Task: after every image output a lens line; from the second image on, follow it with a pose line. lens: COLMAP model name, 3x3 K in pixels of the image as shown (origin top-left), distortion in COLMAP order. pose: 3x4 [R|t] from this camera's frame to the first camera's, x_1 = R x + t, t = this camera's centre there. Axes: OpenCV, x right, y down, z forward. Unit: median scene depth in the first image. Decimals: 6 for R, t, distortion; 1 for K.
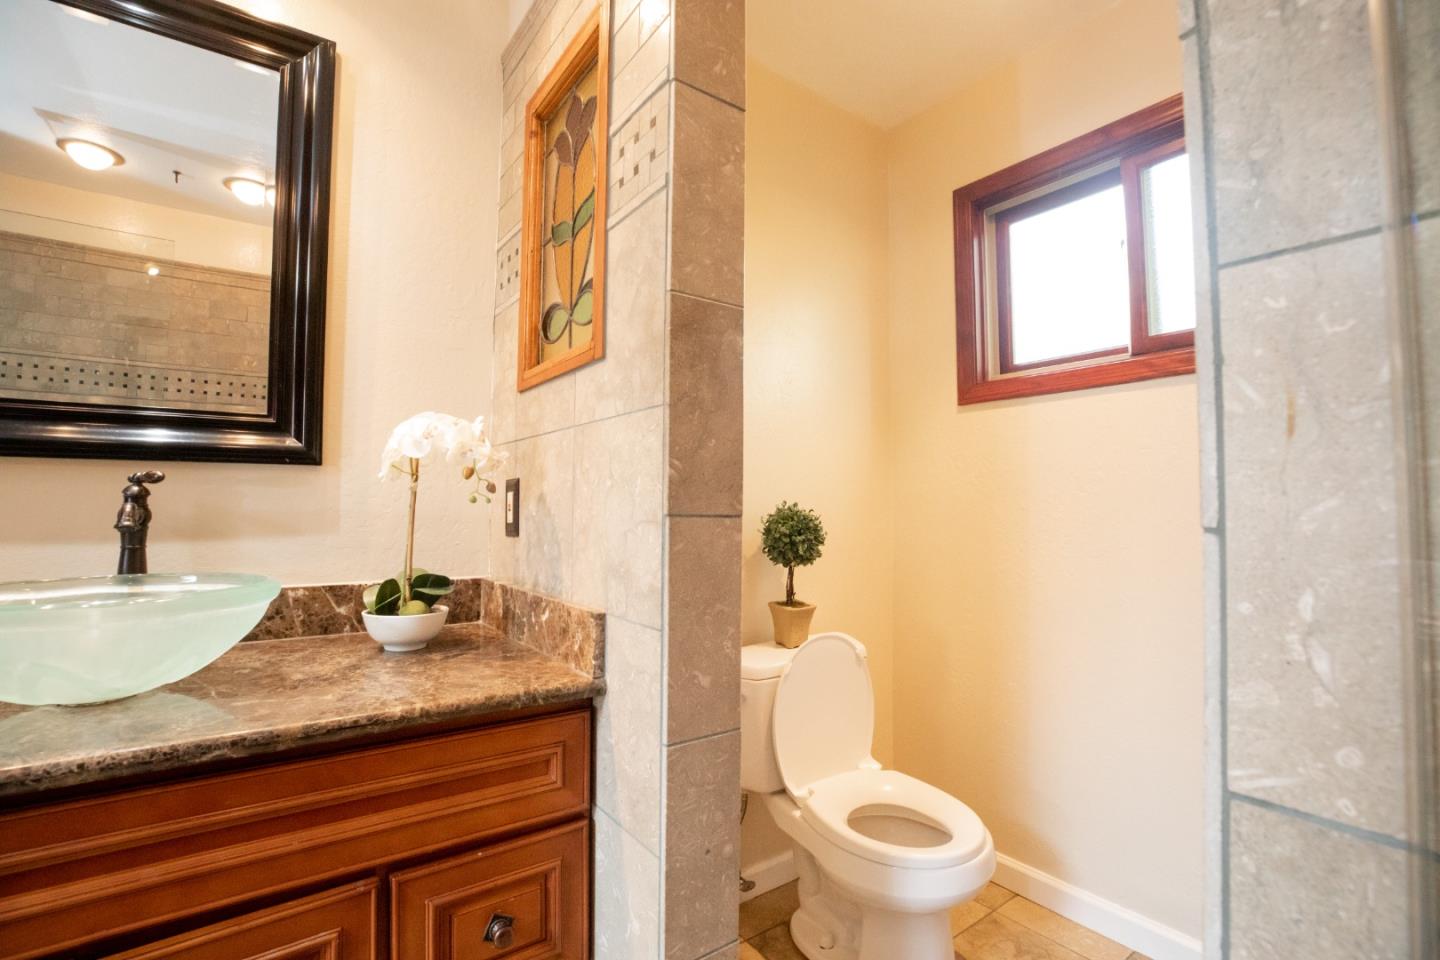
lens RADIAL K [[661.4, 0, 718.8], [0, 661.4, 476.9], [0, 0, 1]] dist [-0.036134, 0.007517]
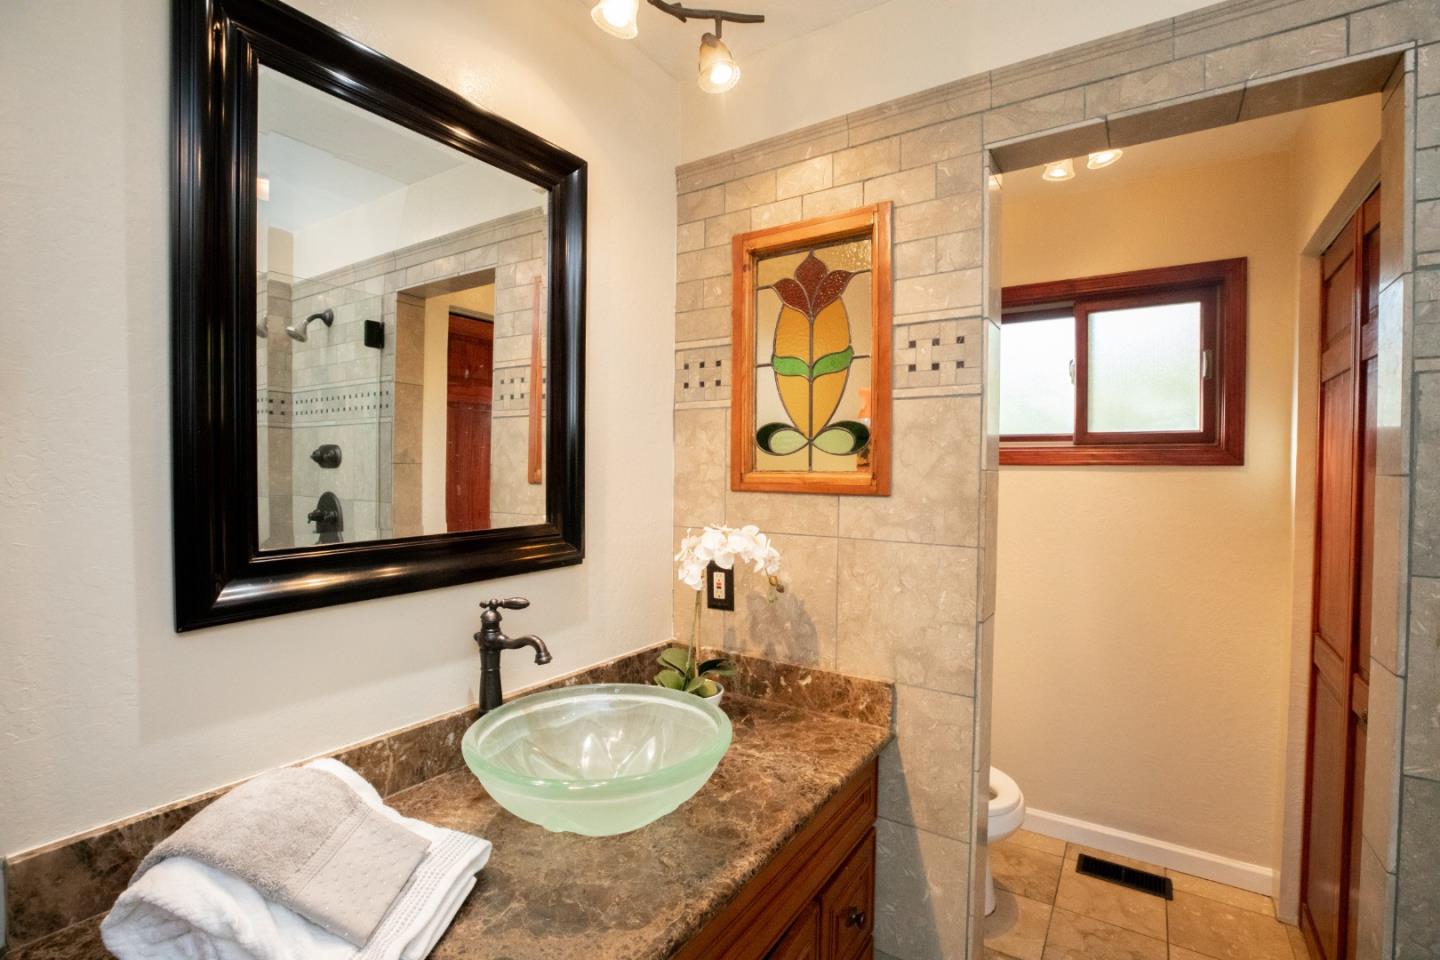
lens RADIAL K [[661.4, 0, 723.7], [0, 661.4, 478.6], [0, 0, 1]] dist [-0.036134, 0.007517]
pose [[0.935450, -0.002686, 0.353450, -1.033120], [-0.021412, 0.997704, 0.064253, -0.314698], [-0.352811, -0.067673, 0.933244, -0.144806]]
